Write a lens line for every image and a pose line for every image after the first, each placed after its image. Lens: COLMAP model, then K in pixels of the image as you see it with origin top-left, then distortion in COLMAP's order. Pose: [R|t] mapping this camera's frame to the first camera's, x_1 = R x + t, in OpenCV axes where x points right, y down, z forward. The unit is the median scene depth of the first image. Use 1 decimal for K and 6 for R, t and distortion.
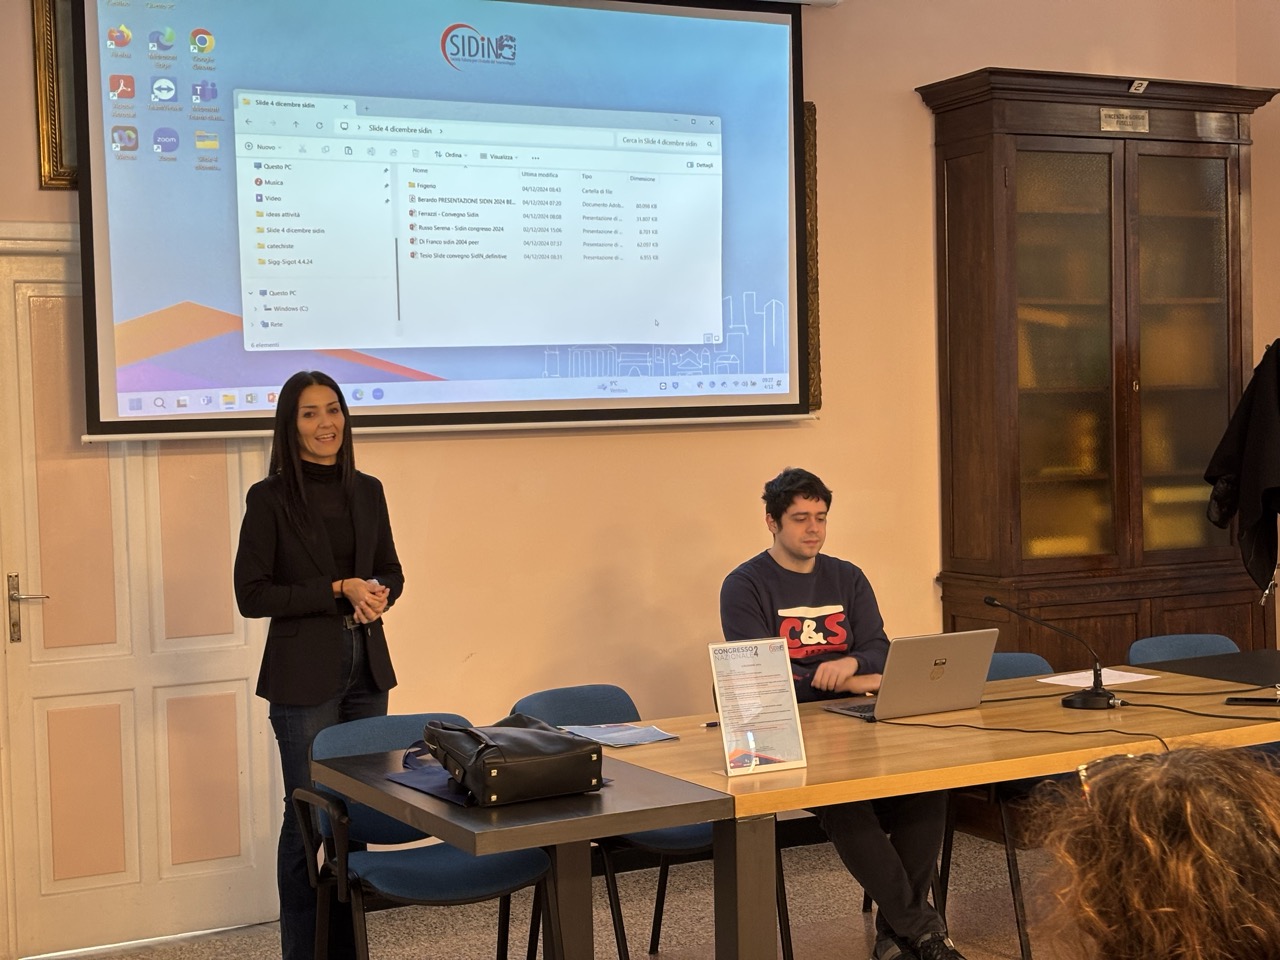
lens RADIAL K [[1918.9, 0, 640.5], [0, 1918.9, 497.5], [0, 0, 1]] dist [0.119678, 0.000000]
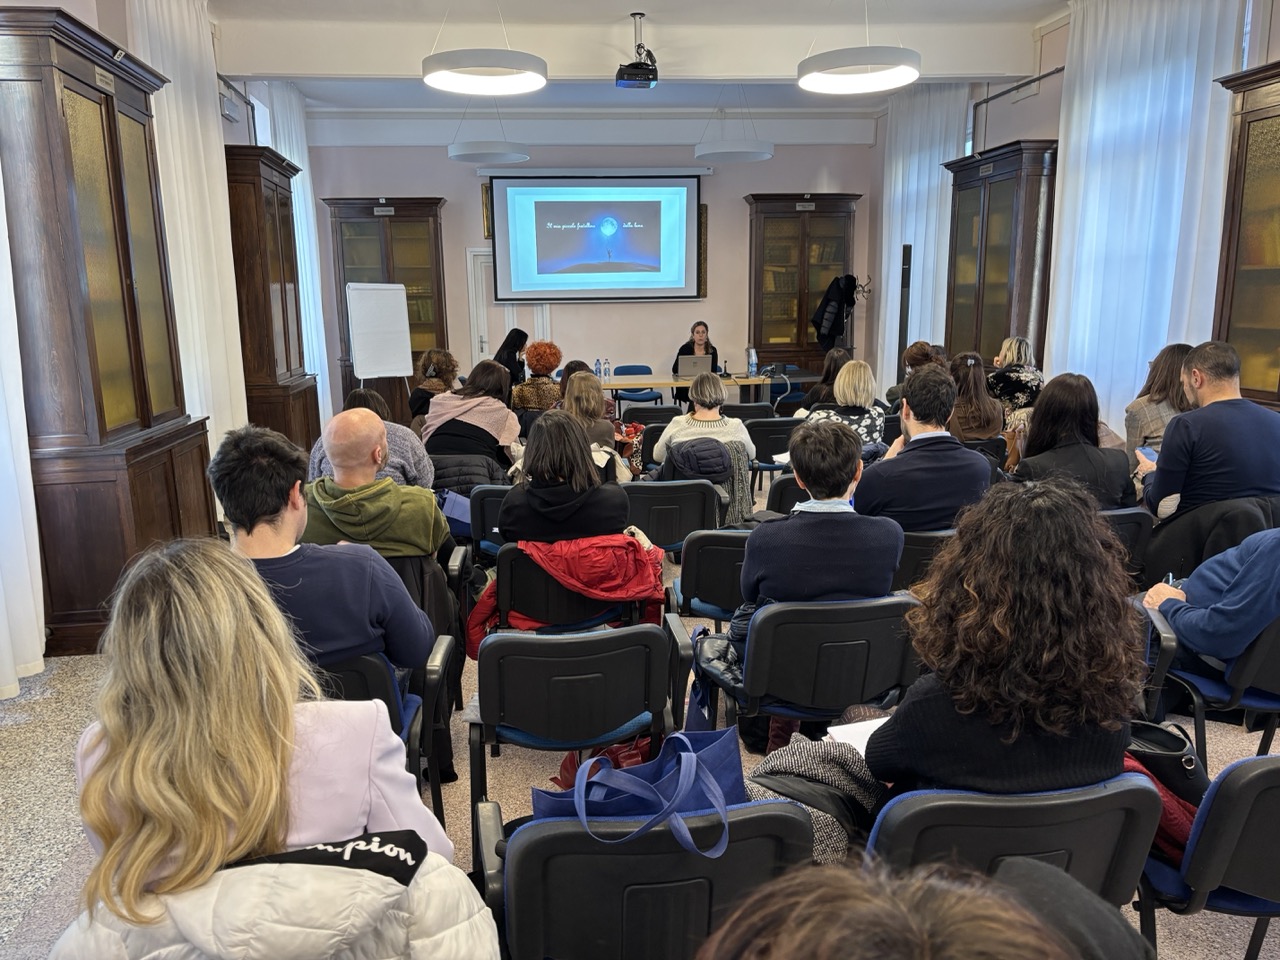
lens RADIAL K [[968.3, 0, 642.2], [0, 968.3, 486.6], [0, 0, 1]] dist [0.073141, -0.058195]
pose [[0.929640, 0.081999, -0.359230, 0.625509], [-0.025805, 0.987018, 0.158521, 0.015685], [0.367565, -0.138098, 0.919687, -0.664073]]
